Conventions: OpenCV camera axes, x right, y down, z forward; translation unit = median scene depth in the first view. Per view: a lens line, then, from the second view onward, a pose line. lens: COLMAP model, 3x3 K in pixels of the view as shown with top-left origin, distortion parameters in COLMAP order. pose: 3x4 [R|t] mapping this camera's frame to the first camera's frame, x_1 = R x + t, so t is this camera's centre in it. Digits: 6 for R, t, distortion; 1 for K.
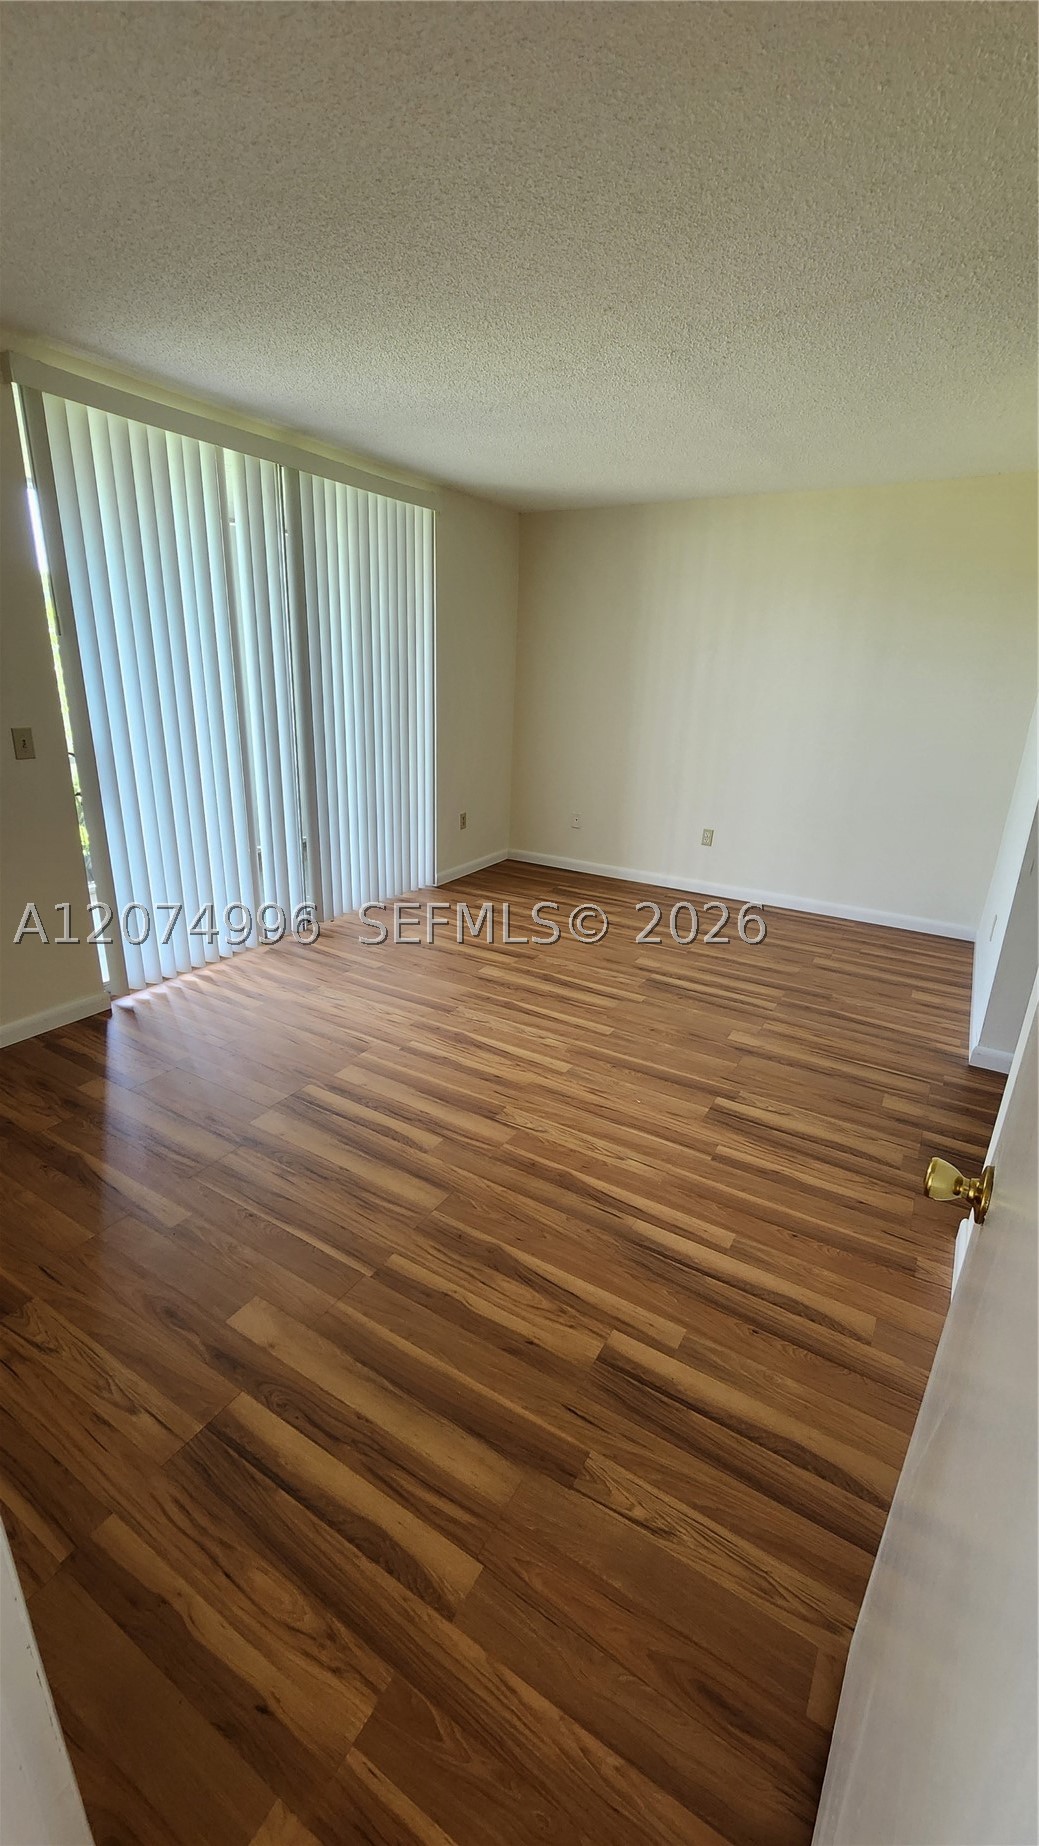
lens RADIAL K [[742.6, 0, 519.5], [0, 742.6, 923.0], [0, 0, 1]] dist [-0.001389, -0.000445]
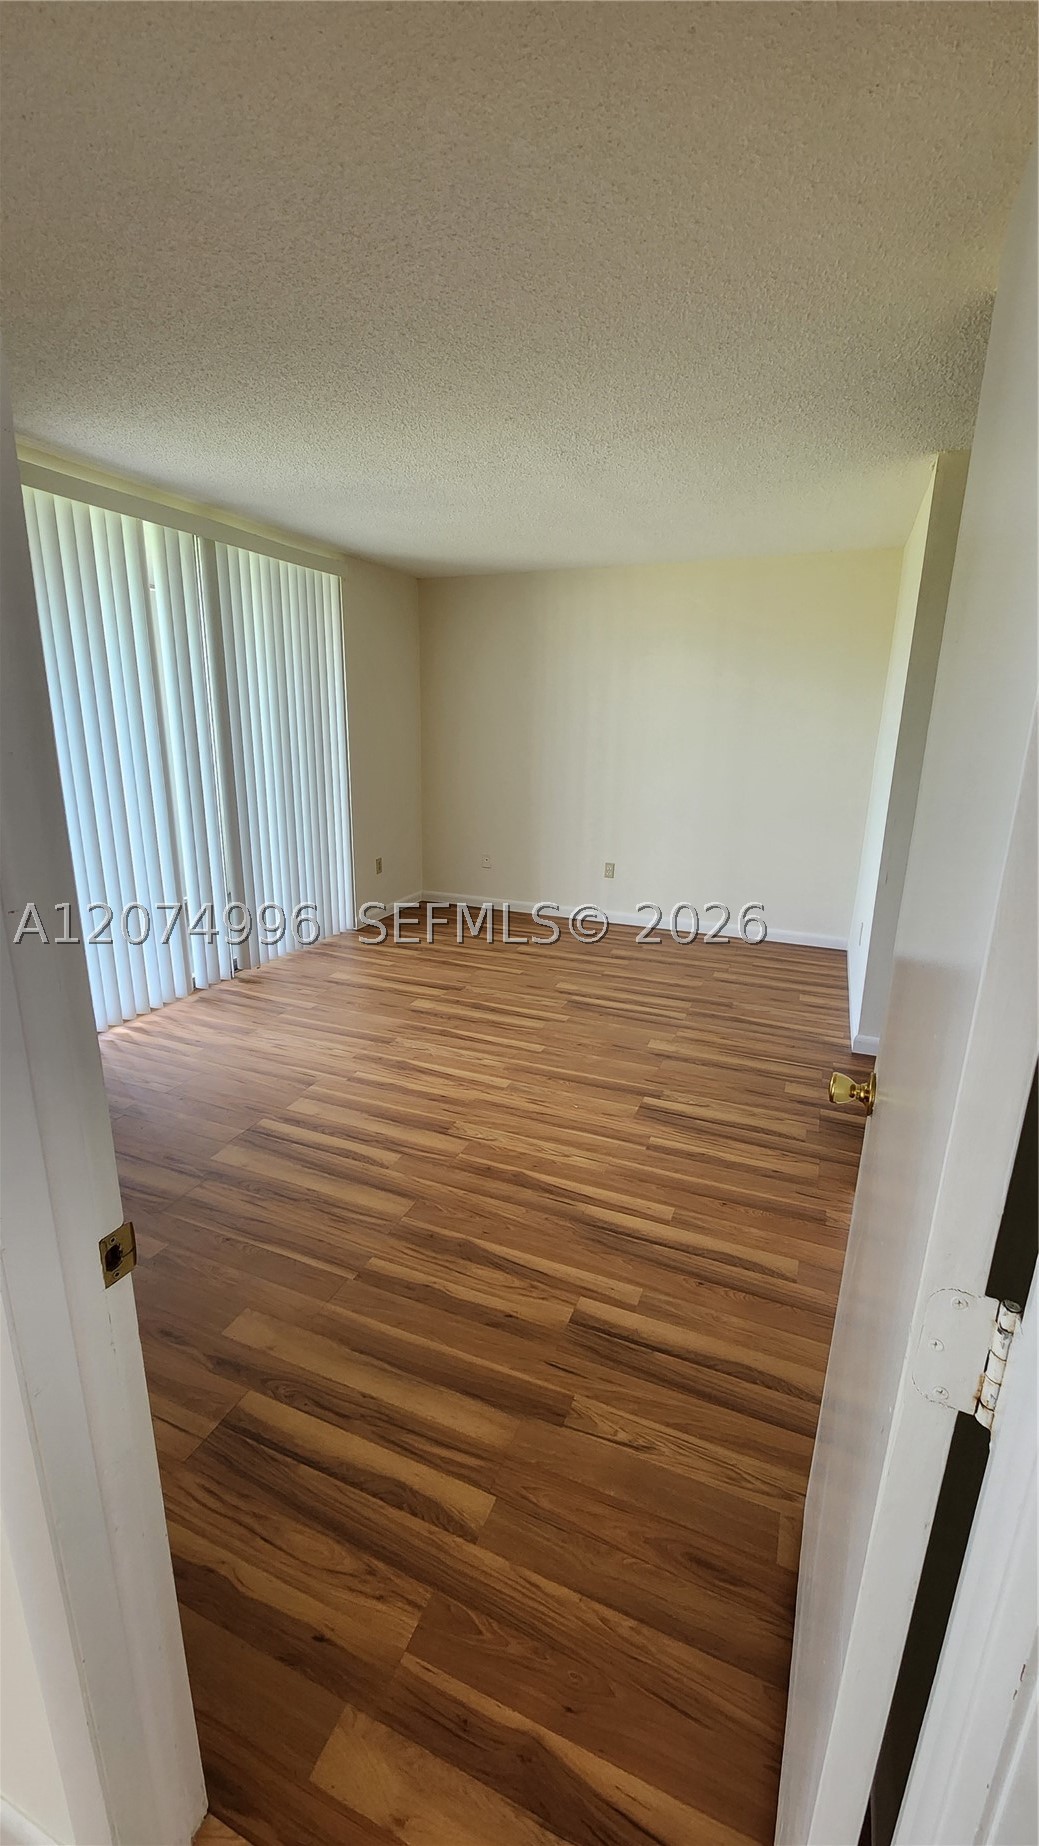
lens RADIAL K [[742.6, 0, 519.5], [0, 742.6, 923.0], [0, 0, 1]] dist [-0.001389, -0.000445]
pose [[0.988729, -0.056098, 0.138807, -0.072335], [0.064619, 0.996243, -0.057657, 0.035046], [-0.135051, 0.065977, 0.988640, -0.110797]]
